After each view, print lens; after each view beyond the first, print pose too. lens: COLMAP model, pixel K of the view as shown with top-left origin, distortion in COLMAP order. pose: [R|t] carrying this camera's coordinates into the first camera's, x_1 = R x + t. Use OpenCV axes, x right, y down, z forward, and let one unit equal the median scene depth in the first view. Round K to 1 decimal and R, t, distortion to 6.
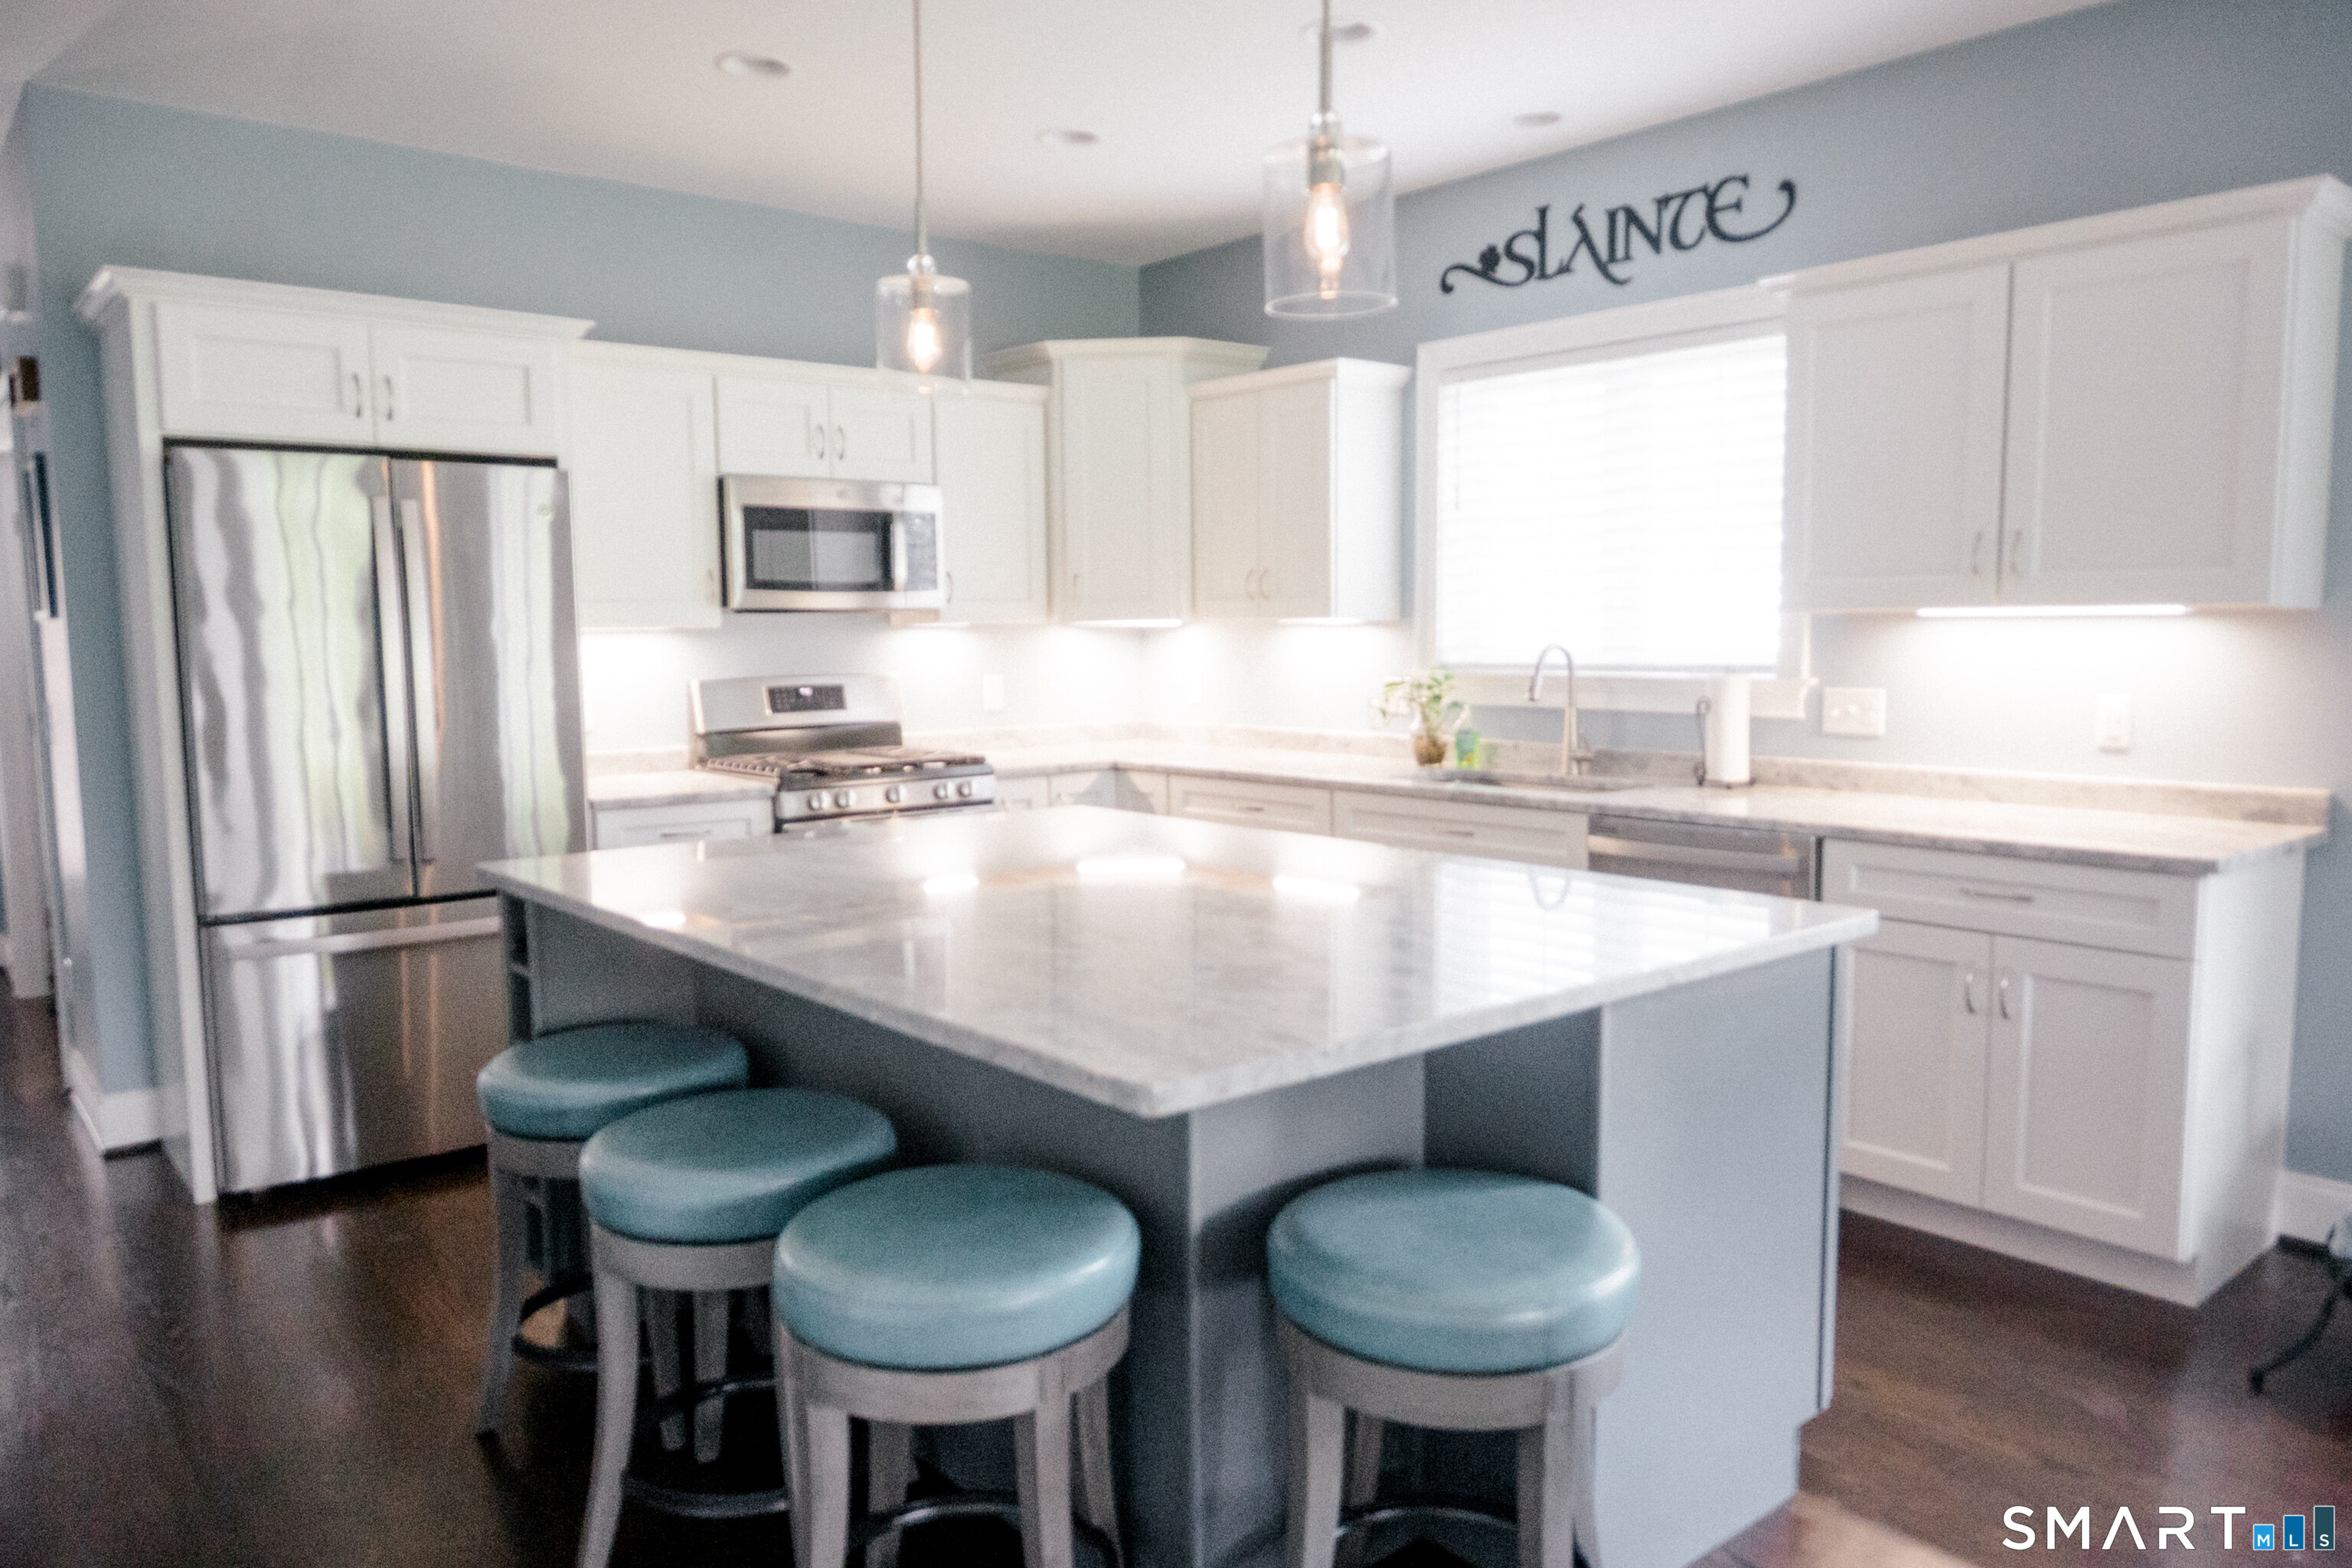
lens RADIAL K [[1640.3, 0, 1176.0], [0, 1640.3, 784.0], [0, 0, 1]] dist [0.016886, -0.000255]
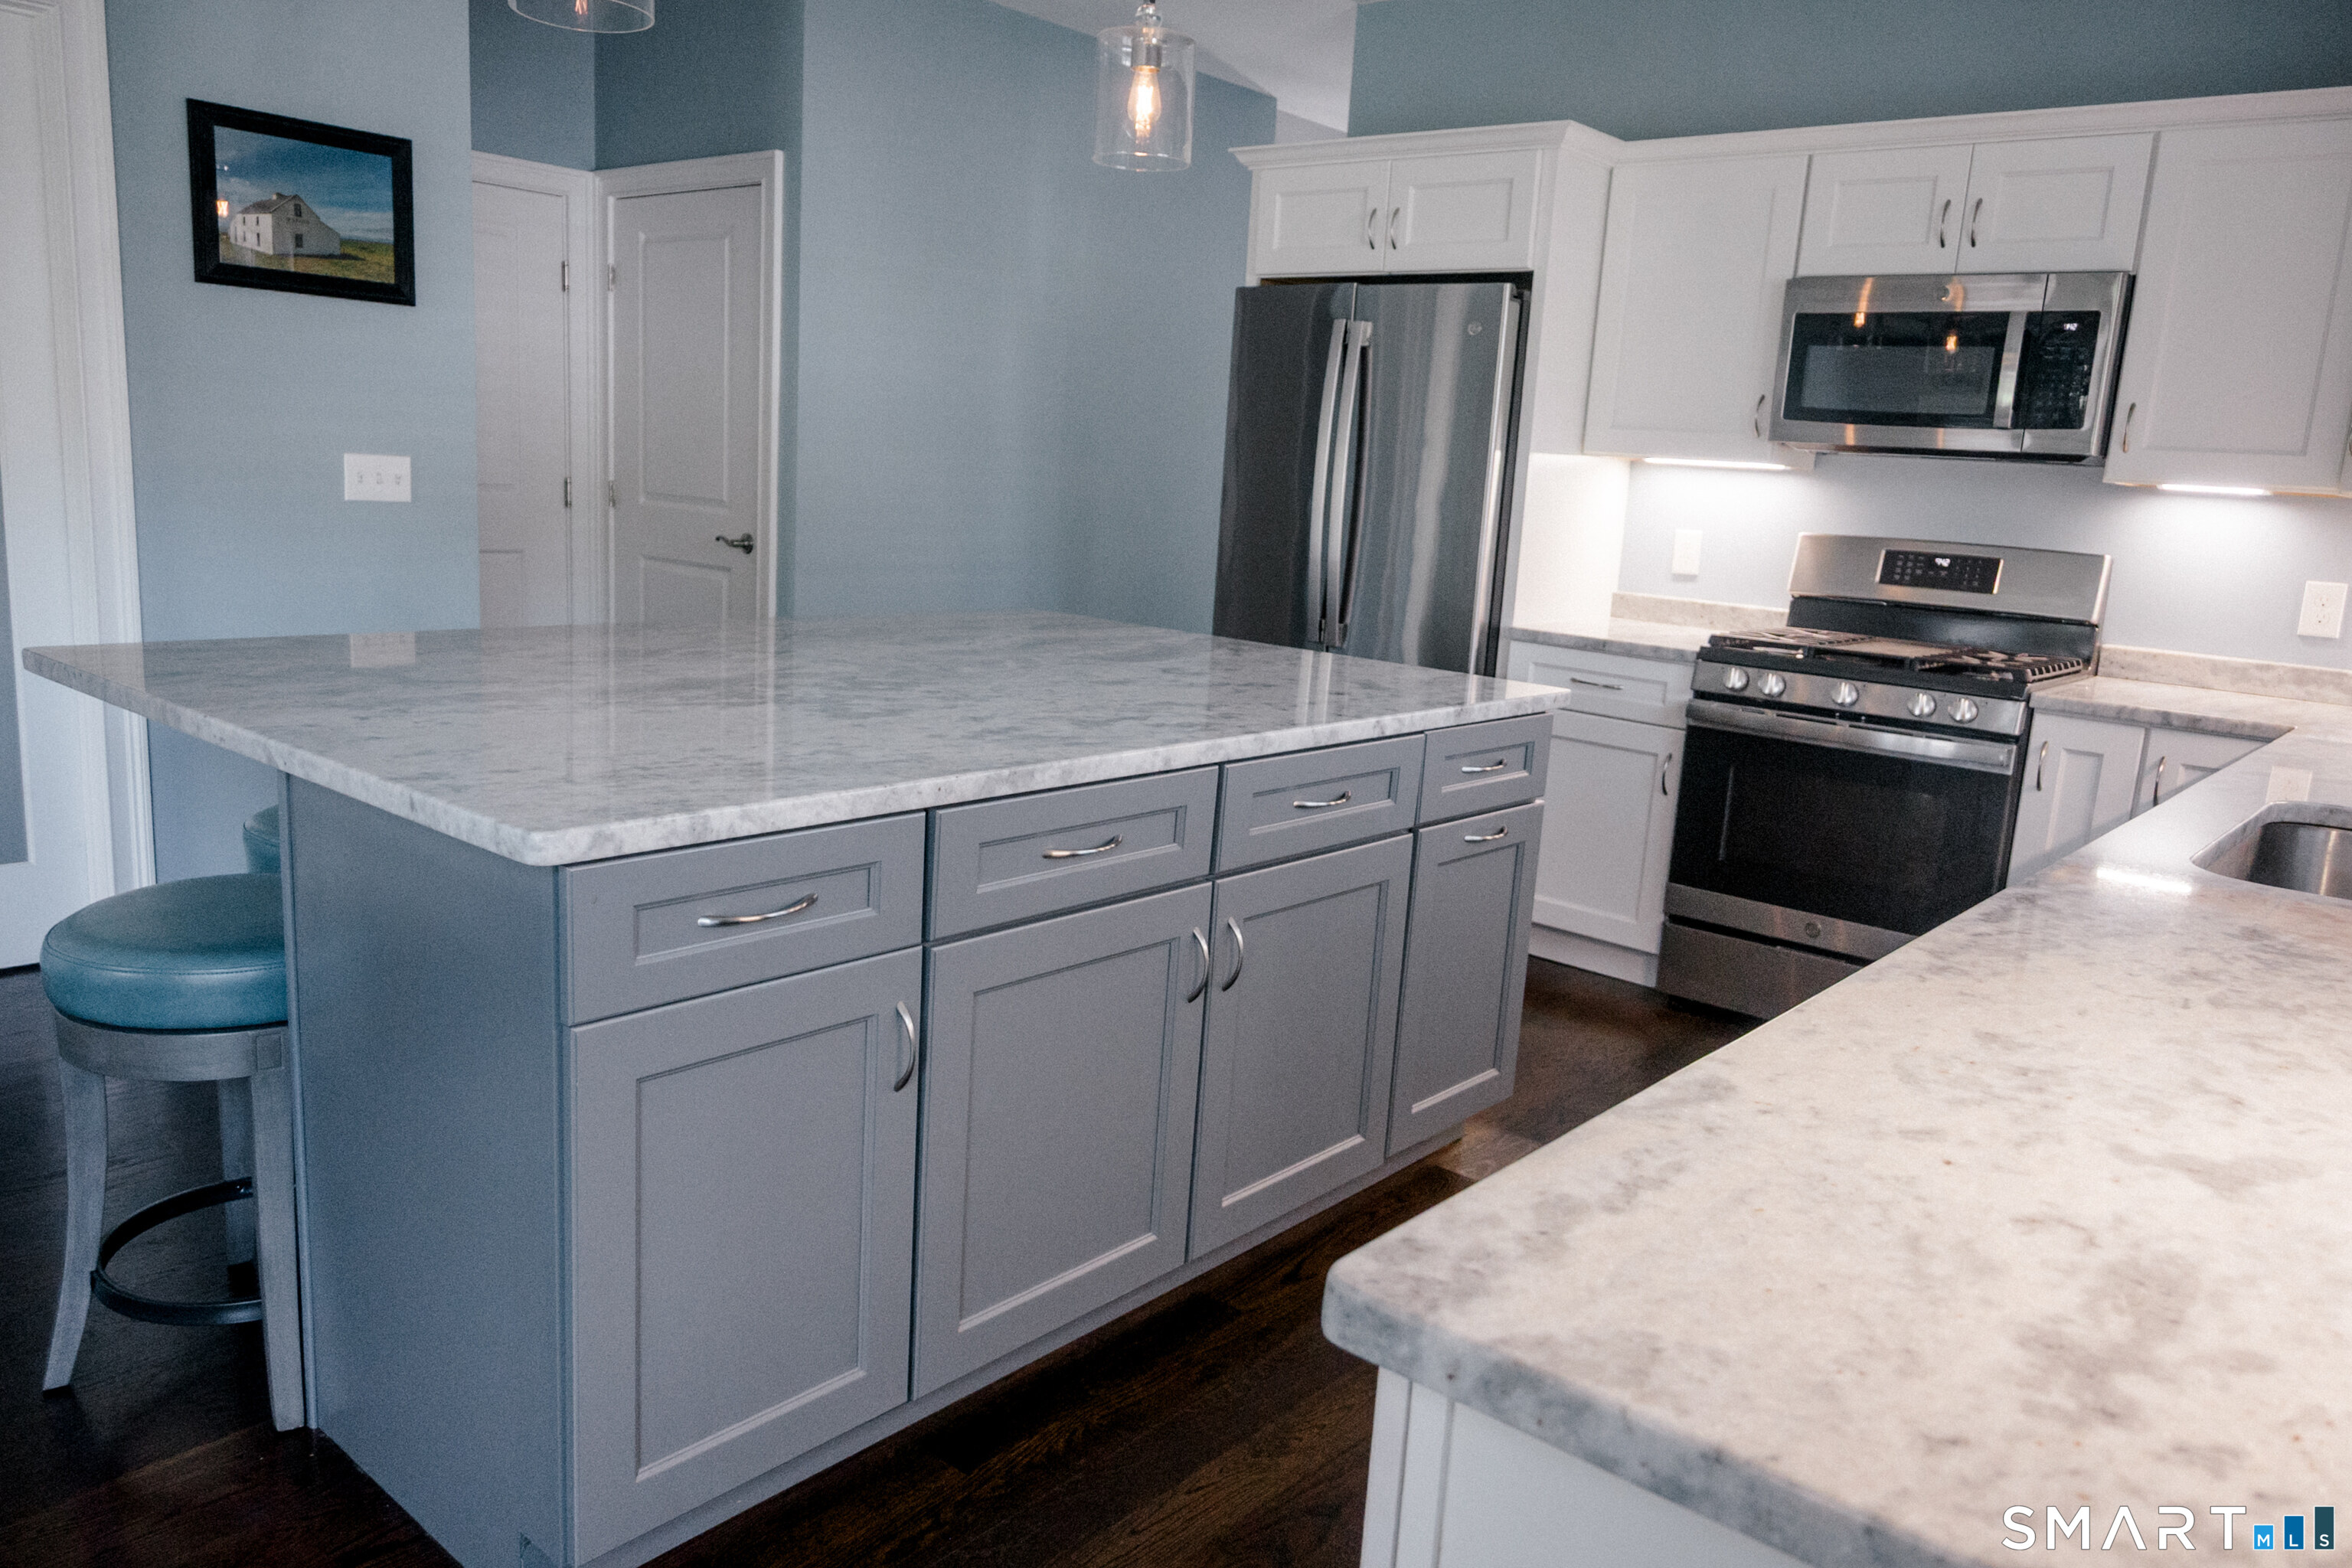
lens RADIAL K [[1685.9, 0, 1176.0], [0, 1685.9, 784.0], [0, 0, 1]] dist [-0.006715, -0.002667]
pose [[0.163791, 0.207730, -0.964376, 0.556056], [-0.157373, 0.970561, 0.182334, -0.048242], [0.973862, 0.121902, 0.191660, 0.584613]]
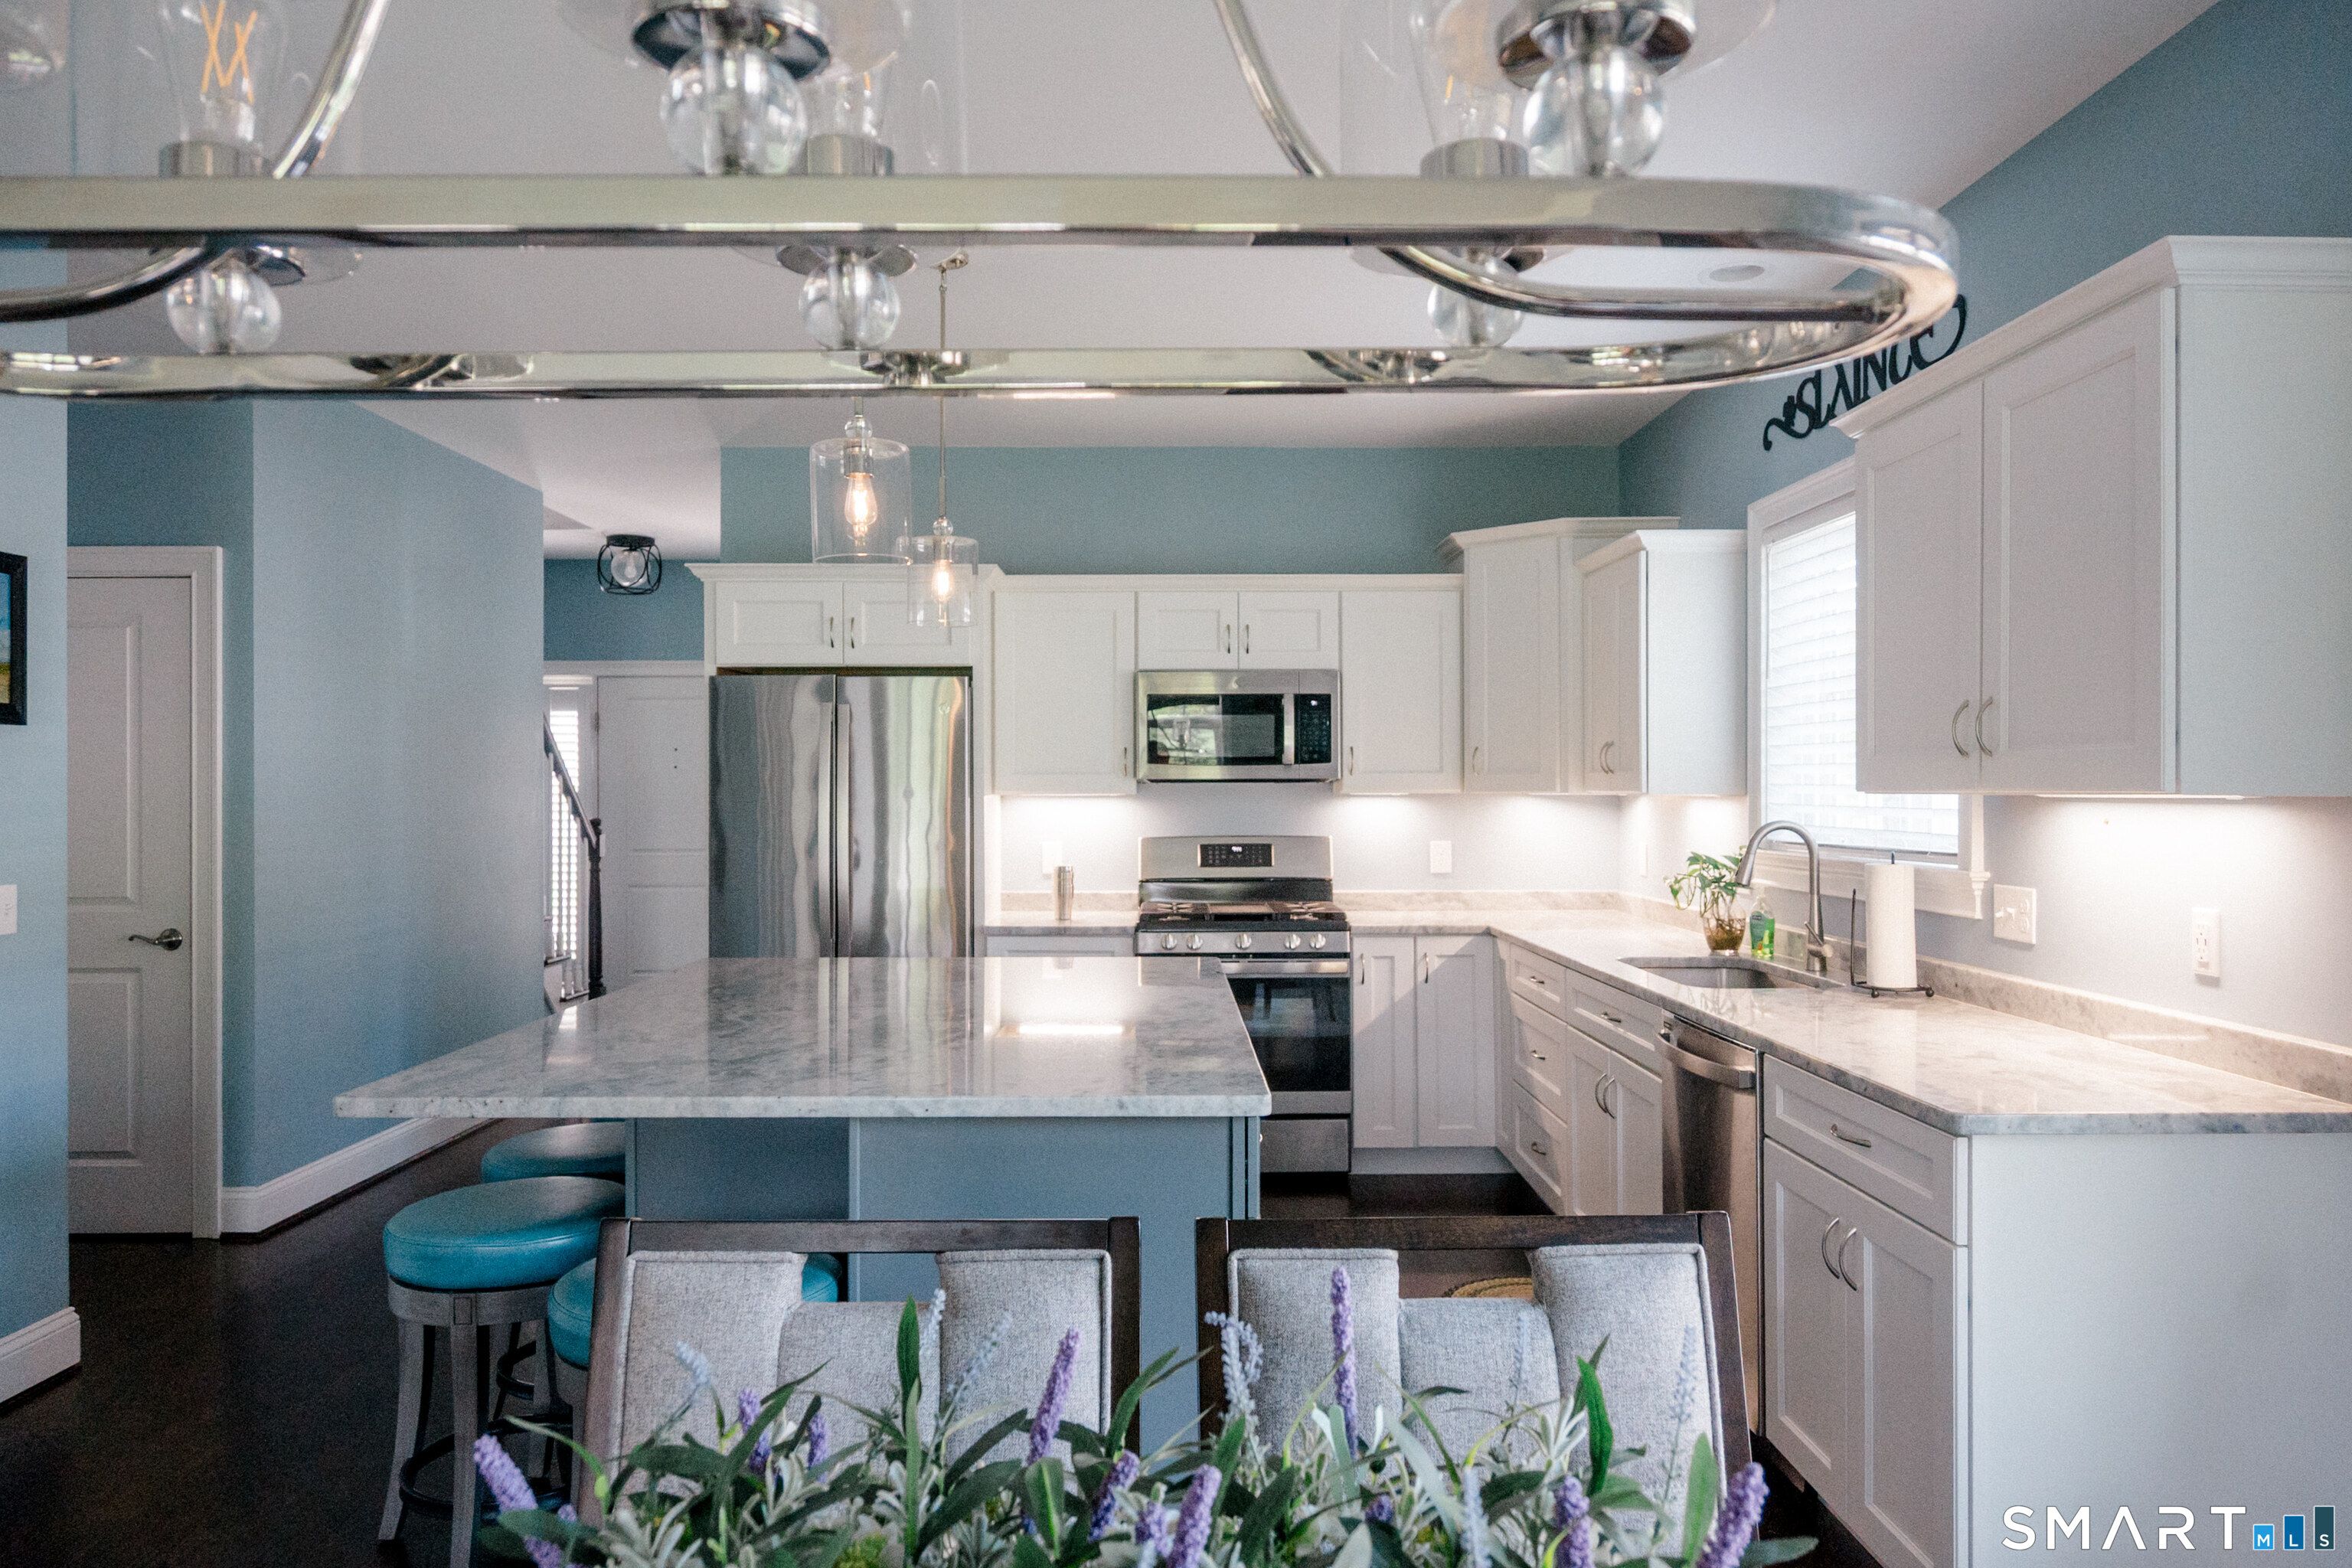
lens RADIAL K [[1640.3, 0, 1176.0], [0, 1640.3, 784.0], [0, 0, 1]] dist [0.016886, -0.000255]
pose [[0.773980, 0.006993, -0.633171, 0.538999], [-0.066414, 0.995320, -0.070190, -0.020172], [0.629717, 0.096377, 0.770823, 0.083233]]
